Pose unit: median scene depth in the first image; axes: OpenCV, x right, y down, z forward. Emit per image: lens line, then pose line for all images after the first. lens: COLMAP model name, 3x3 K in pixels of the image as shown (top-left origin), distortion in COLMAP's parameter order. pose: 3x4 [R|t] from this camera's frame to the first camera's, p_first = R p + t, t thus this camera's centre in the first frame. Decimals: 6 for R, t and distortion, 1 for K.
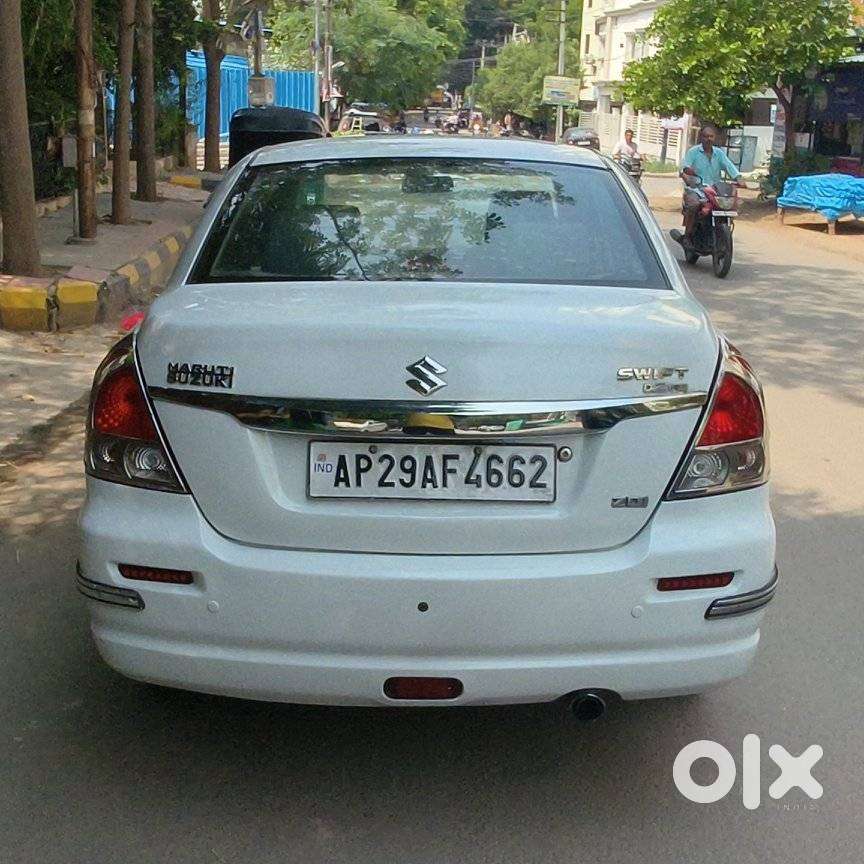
lens RADIAL K [[1191.2, 0, 419.8], [0, 1191.2, 419.1], [0, 0, 1]] dist [-0.058570, 0.000000]
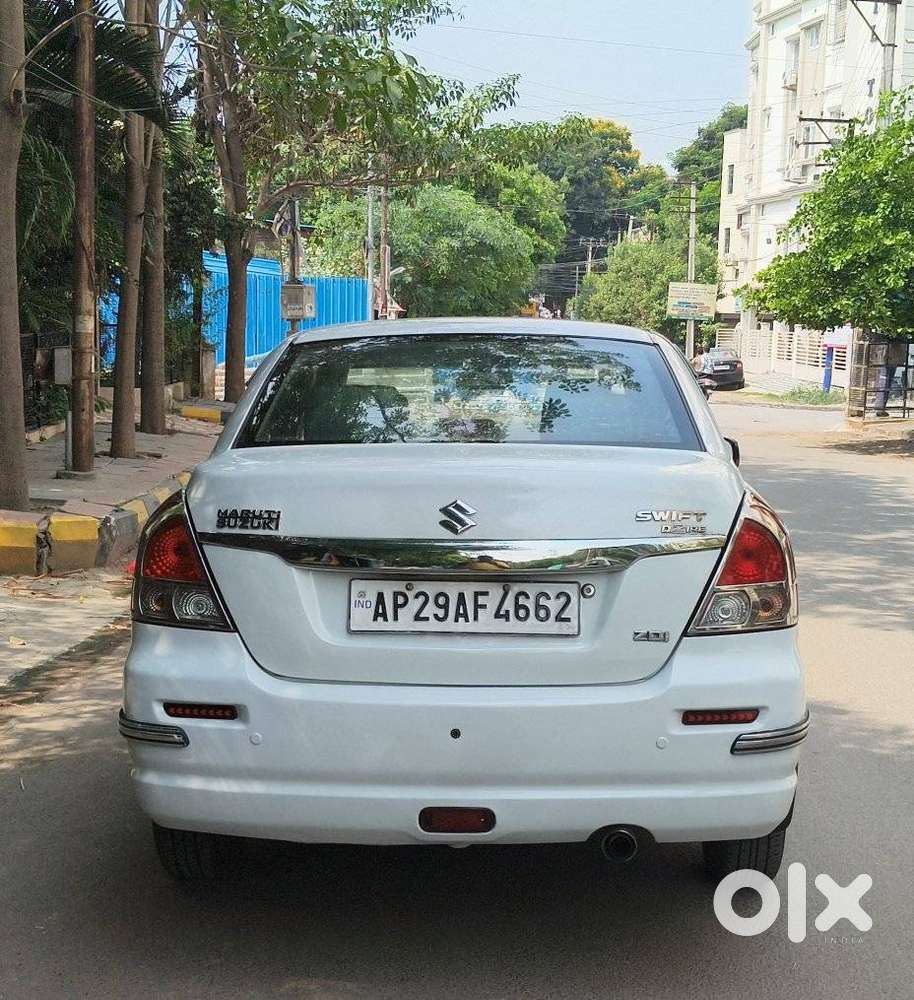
lens RADIAL K [[1637.4, 0, 479.3], [0, 1637.4, 503.0], [0, 0, 1]] dist [0.136948, 0.000000]
pose [[0.999796, -0.005854, -0.019325, 0.050742], [0.002870, 0.988541, -0.150928, 0.167069], [0.019988, 0.150842, 0.988356, -0.450214]]
